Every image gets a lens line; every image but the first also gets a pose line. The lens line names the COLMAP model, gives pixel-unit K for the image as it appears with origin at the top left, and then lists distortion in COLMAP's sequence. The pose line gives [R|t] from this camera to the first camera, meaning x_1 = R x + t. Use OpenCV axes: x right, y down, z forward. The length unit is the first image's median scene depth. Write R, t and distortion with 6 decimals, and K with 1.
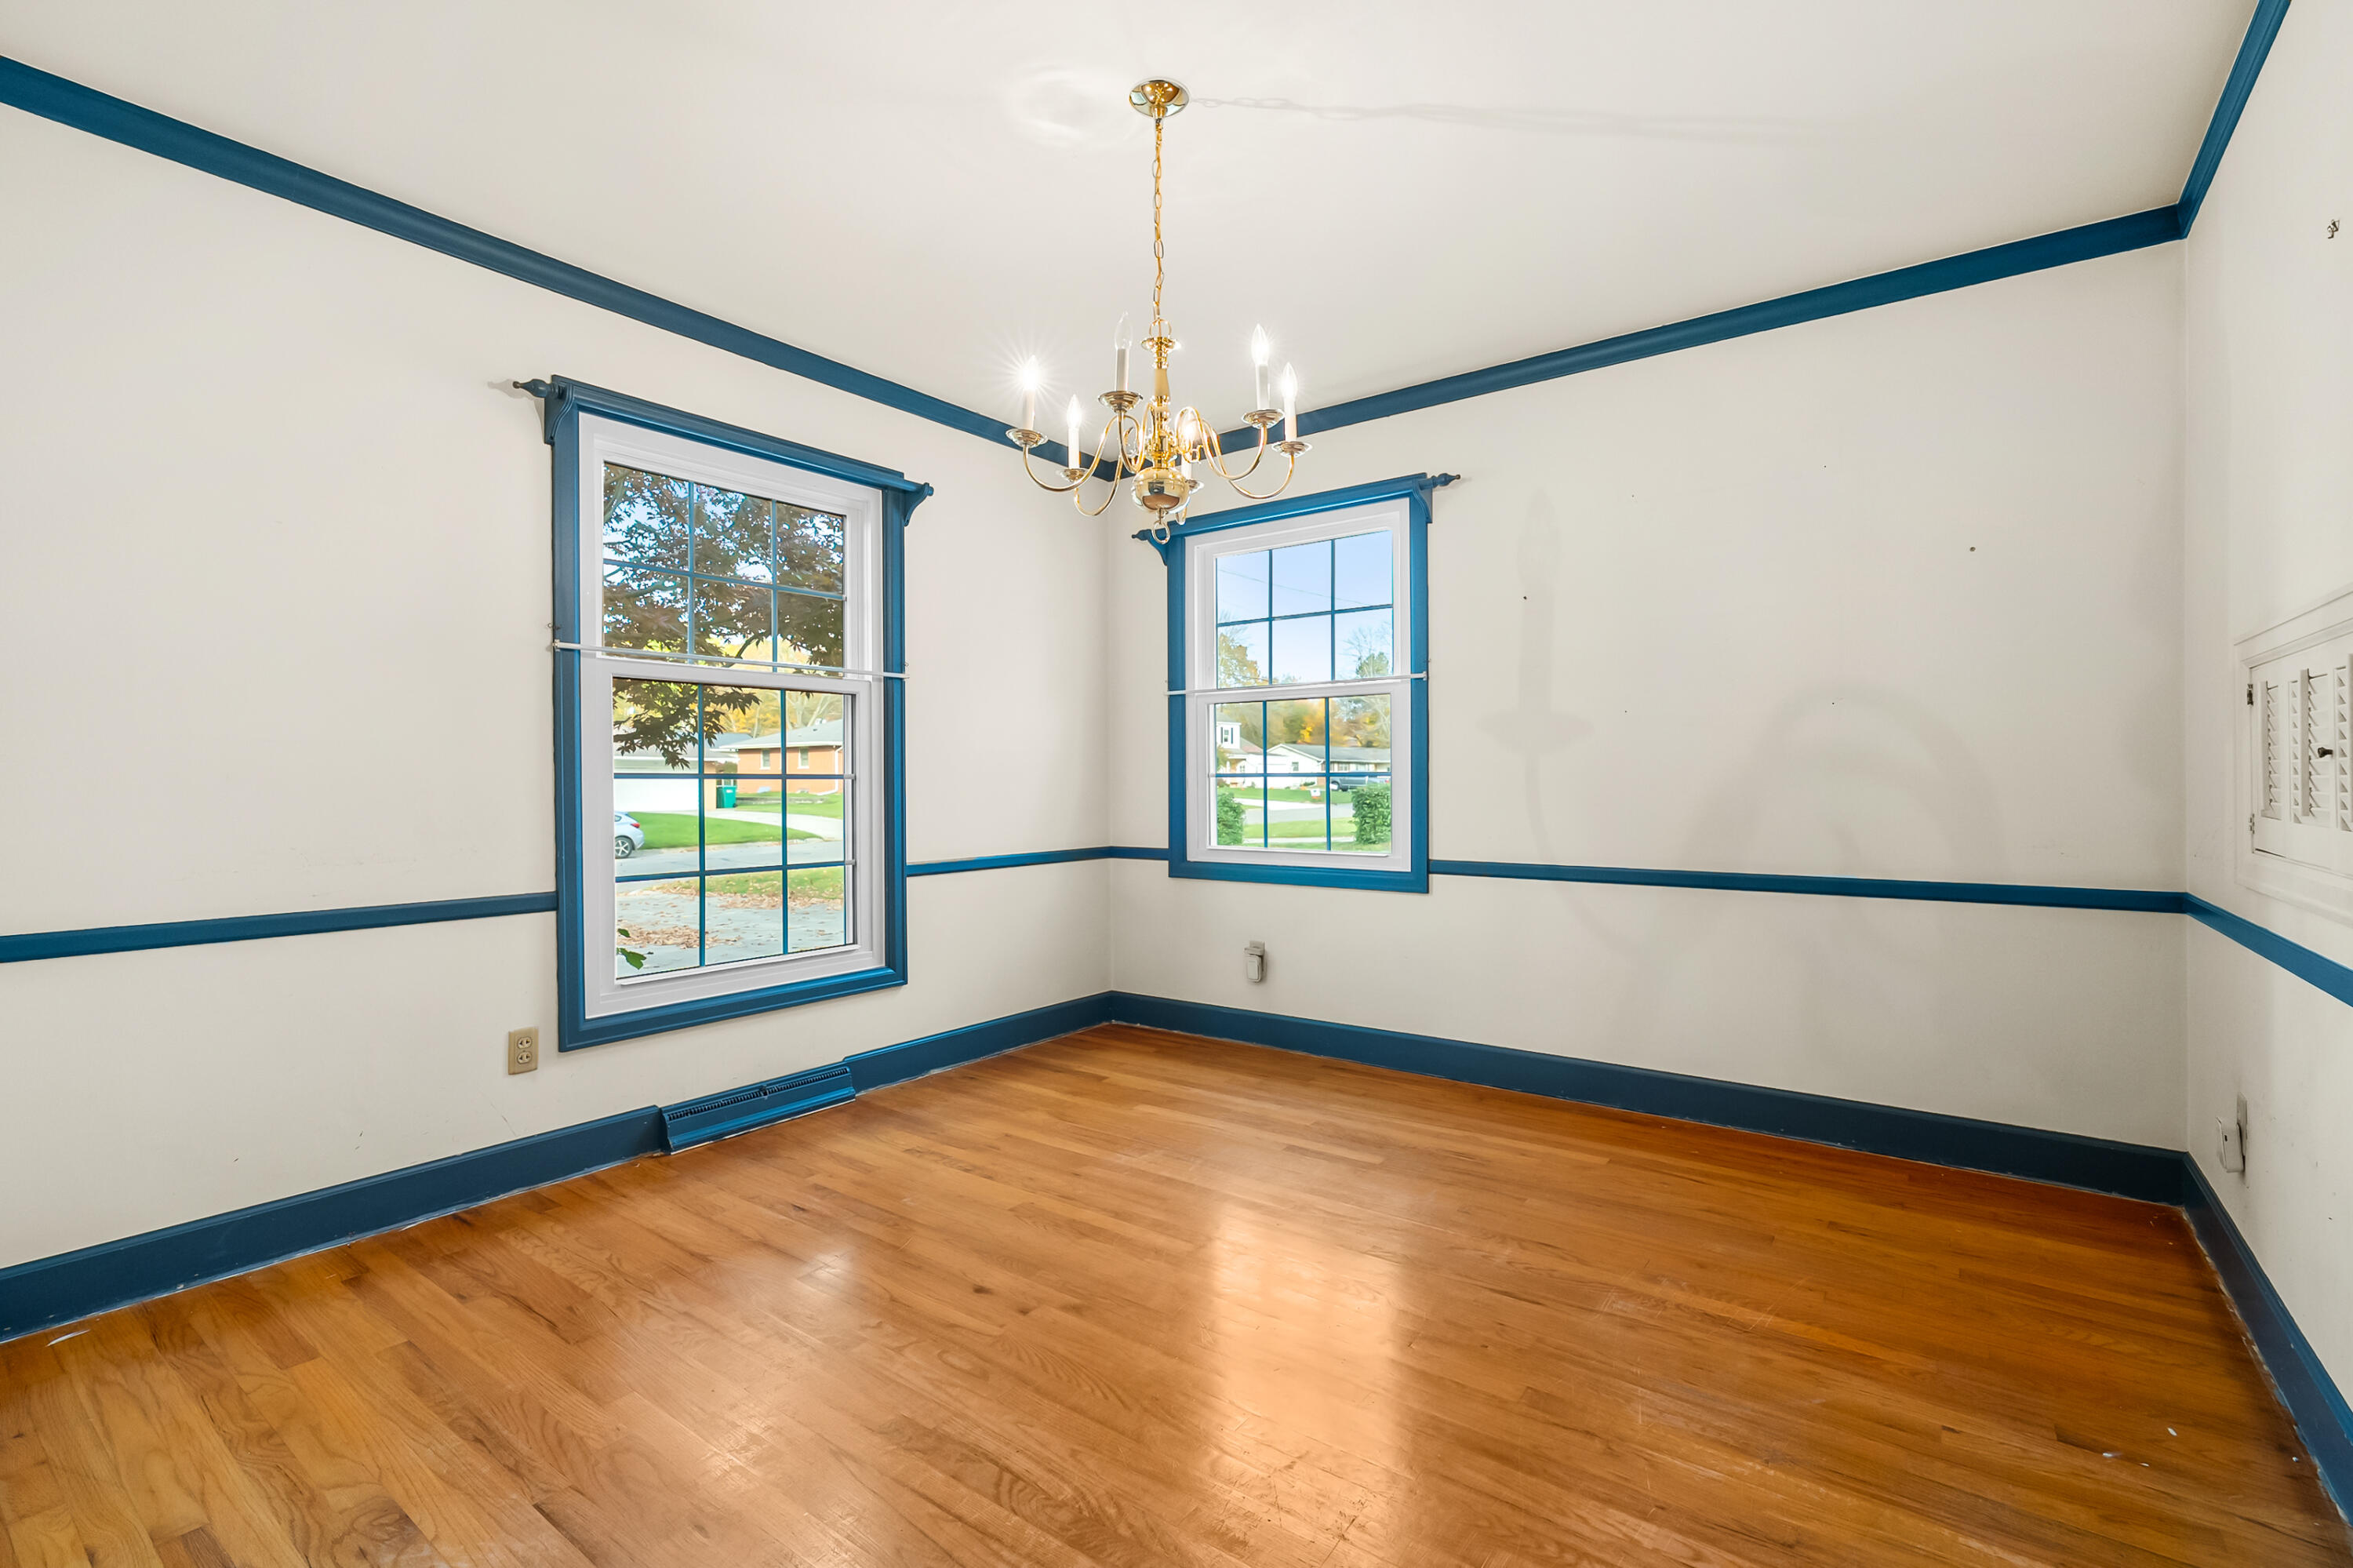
lens RADIAL K [[1044.0, 0, 1176.5], [0, 1044.0, 784.0], [0, 0, 1]] dist [-0.001981, -0.000029]
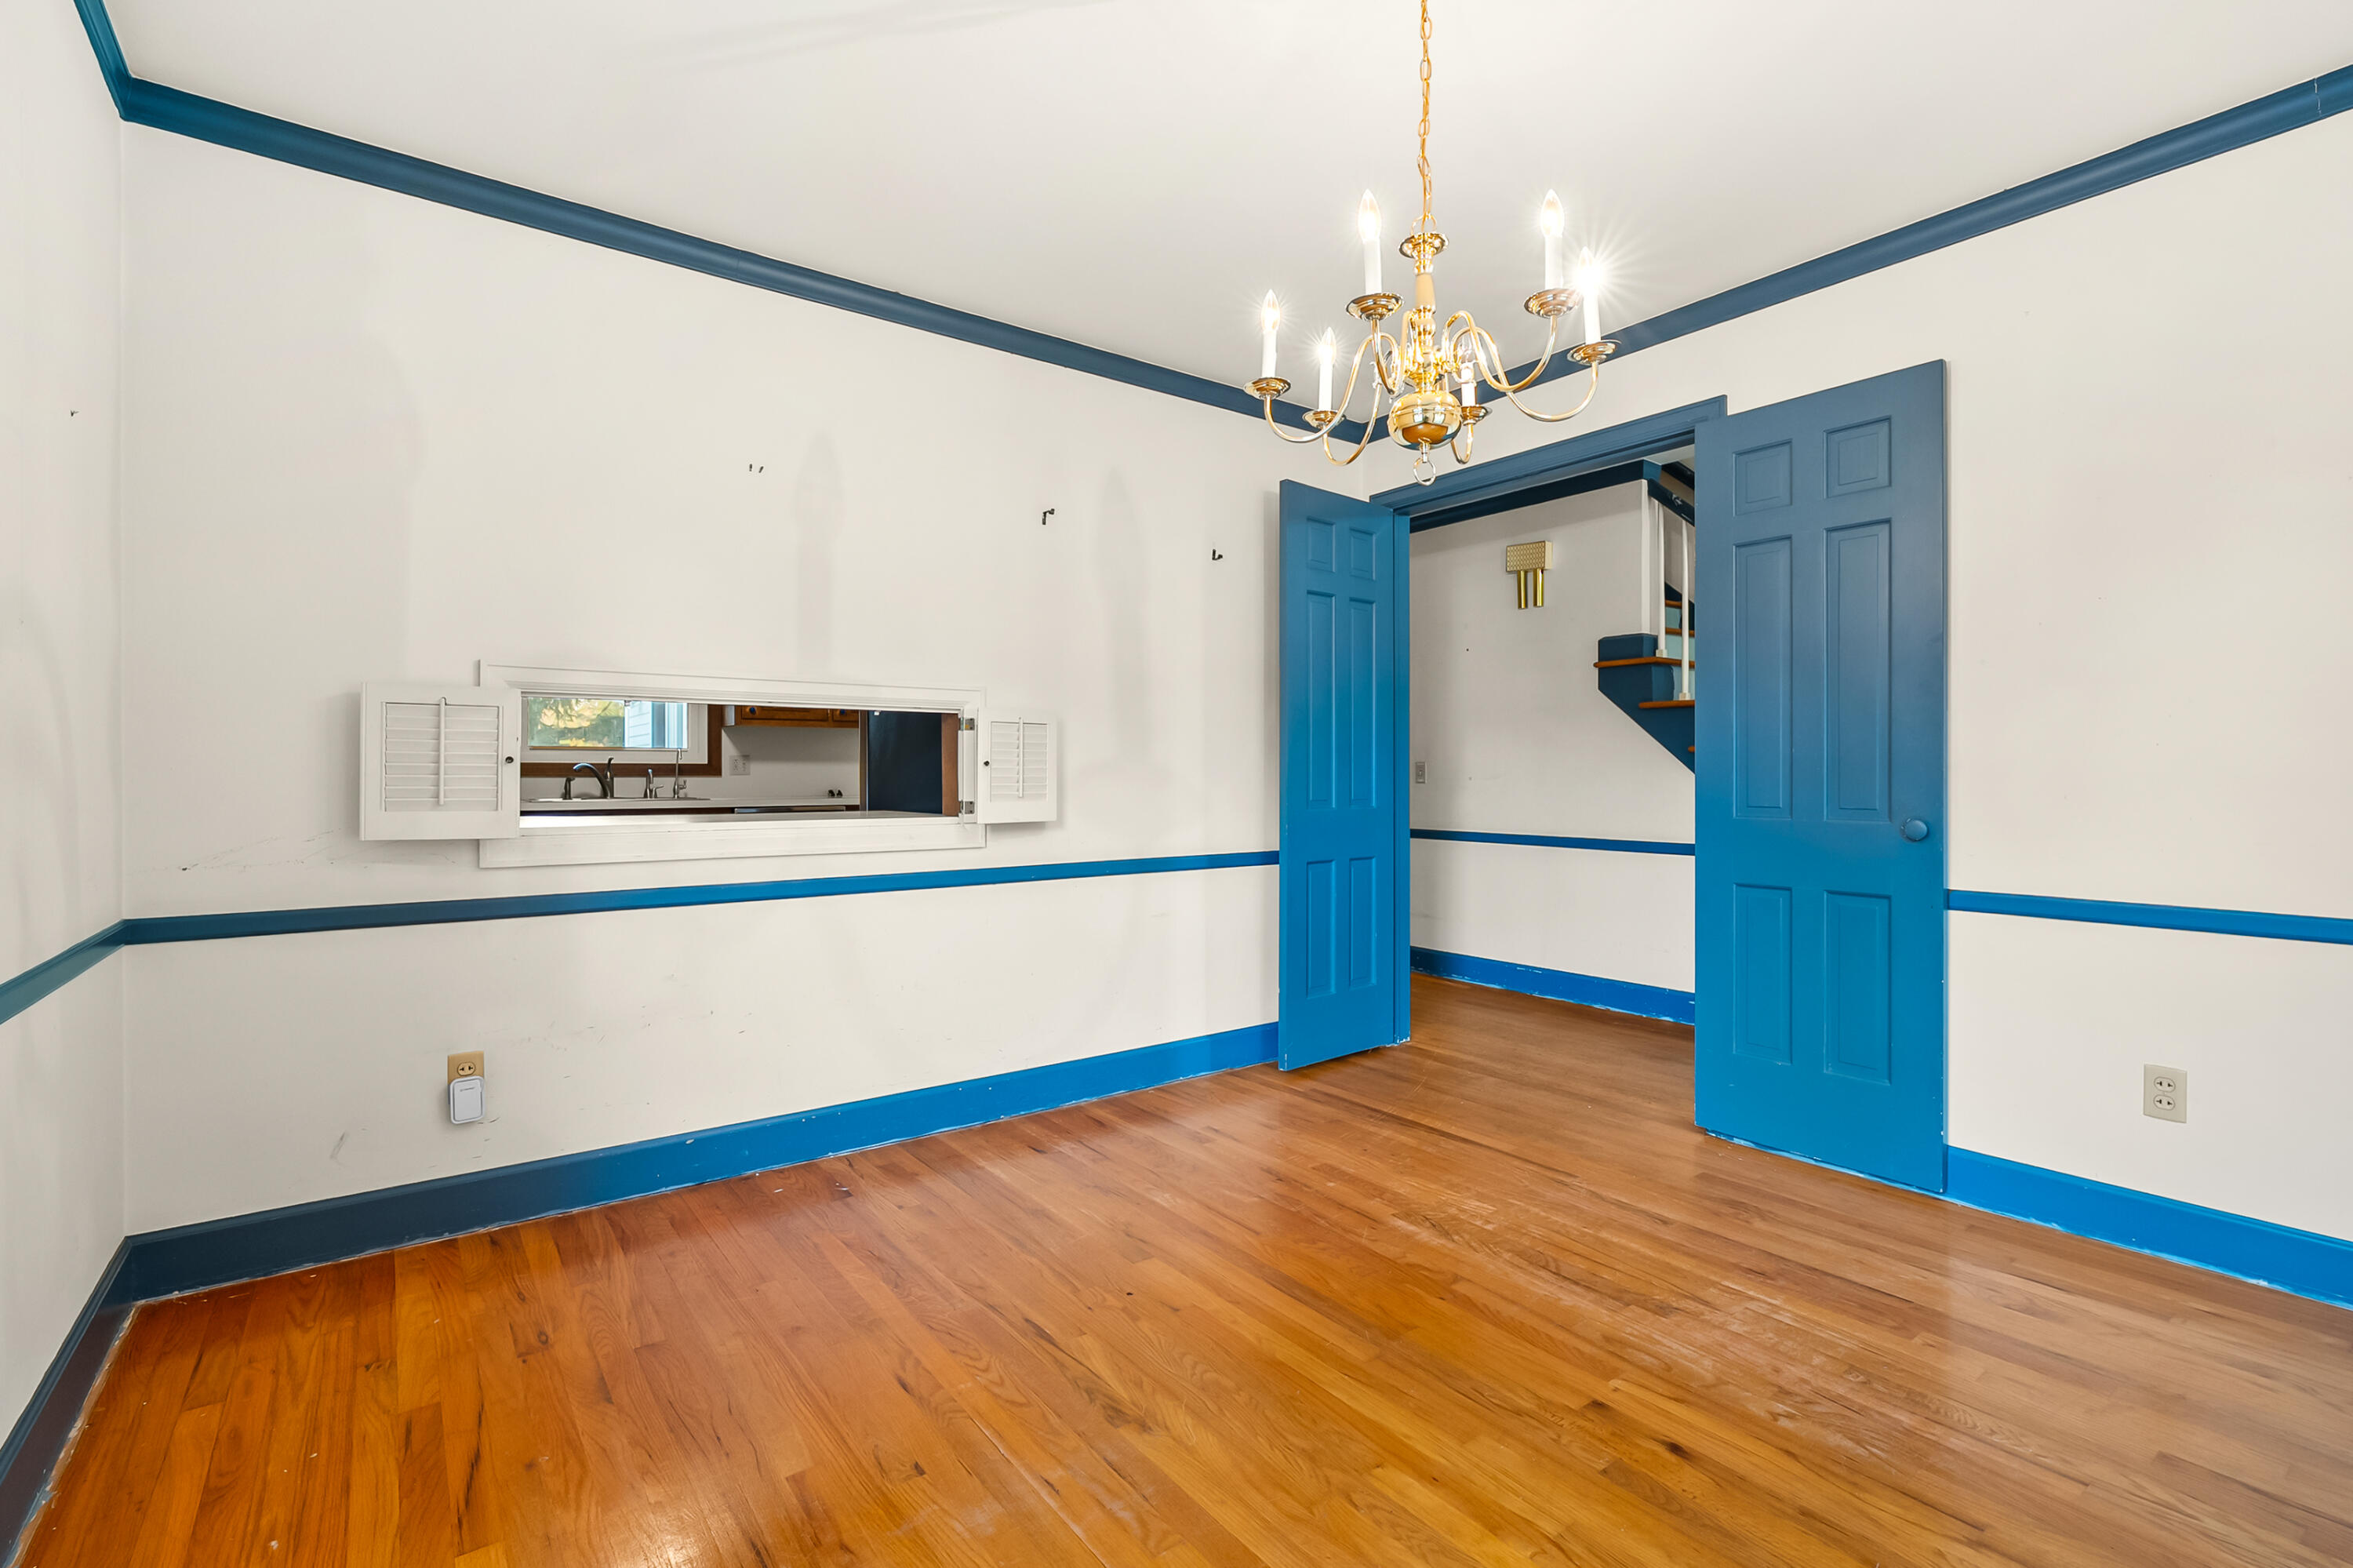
lens RADIAL K [[1077.0, 0, 1176.5], [0, 1077.0, 784.0], [0, 0, 1]] dist [0.002340, 0.000328]
pose [[0.960102, 0.005616, -0.279593, 0.096603], [-0.004257, 0.999976, 0.005467, -0.000771], [0.279617, -0.004058, 0.960103, 0.129156]]
